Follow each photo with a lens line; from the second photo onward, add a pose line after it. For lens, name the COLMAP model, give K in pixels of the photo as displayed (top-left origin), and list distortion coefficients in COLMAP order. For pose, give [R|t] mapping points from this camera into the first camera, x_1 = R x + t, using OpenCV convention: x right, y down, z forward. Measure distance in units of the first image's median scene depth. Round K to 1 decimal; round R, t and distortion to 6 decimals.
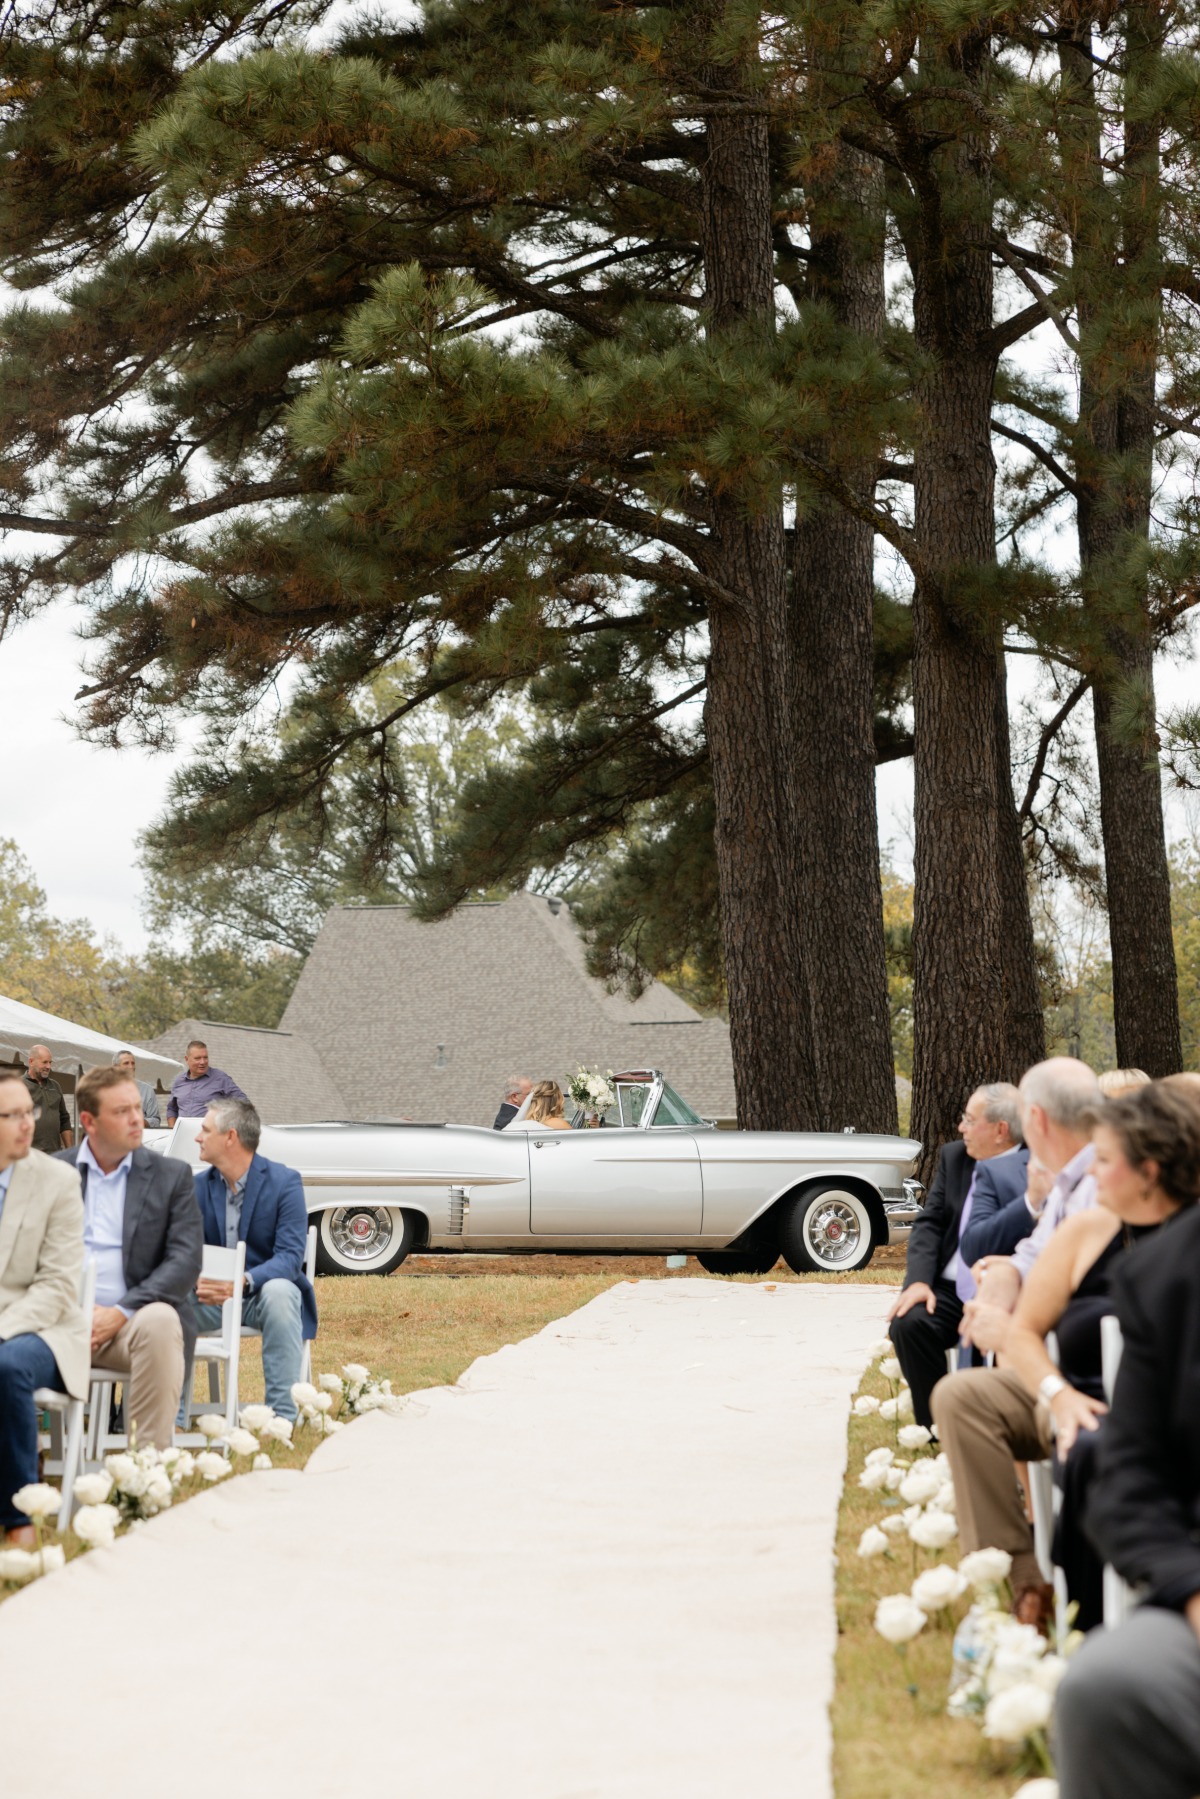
lens RADIAL K [[11501.4, 0, 600.0], [0, 11501.4, 899.5], [0, 0, 1]] dist [-0.156081, 2.807618]
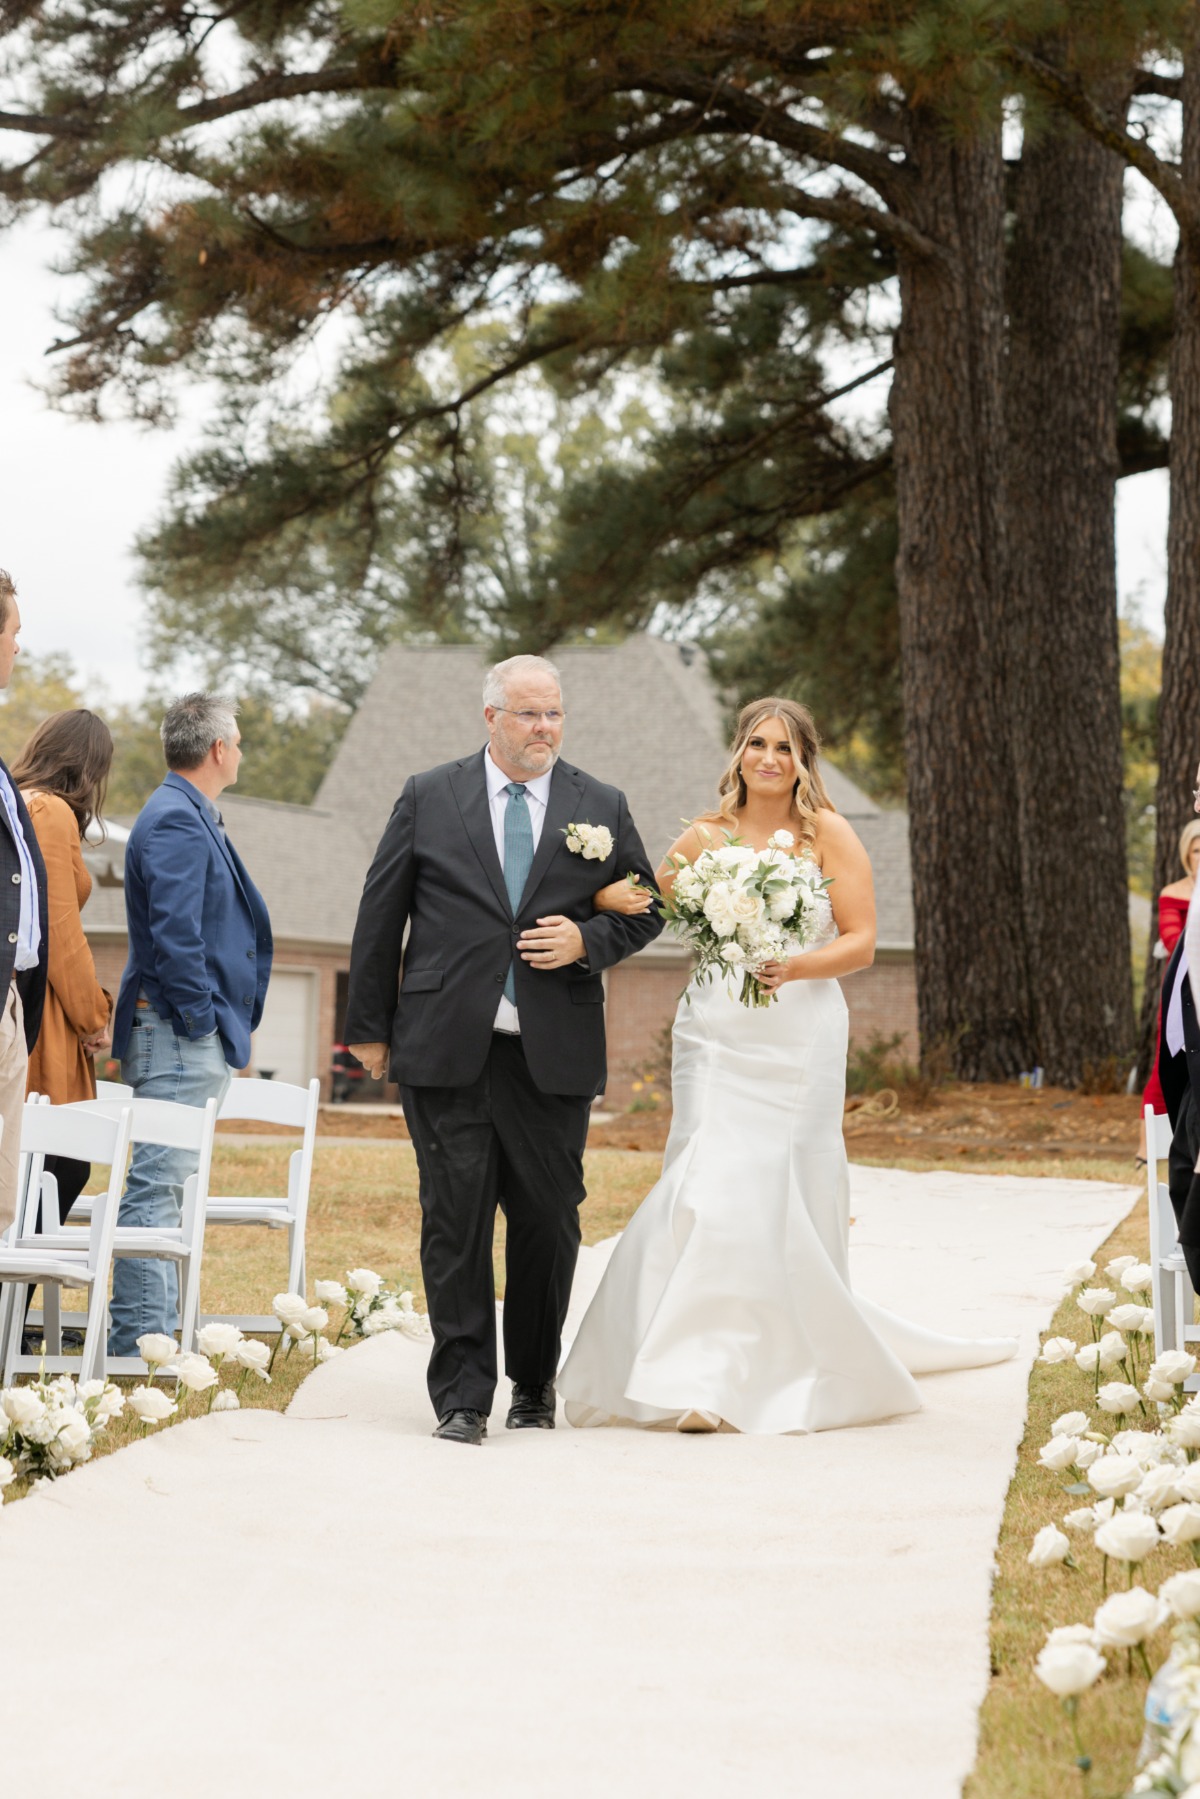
lens RADIAL K [[11501.4, 0, 600.0], [0, 11501.4, 899.5], [0, 0, 1]] dist [-0.156081, 2.807618]
pose [[0.998446, 0.034166, -0.044036, 0.024246], [-0.033211, 0.999201, 0.022243, 0.000027], [0.044761, -0.020745, 0.998782, 0.257230]]
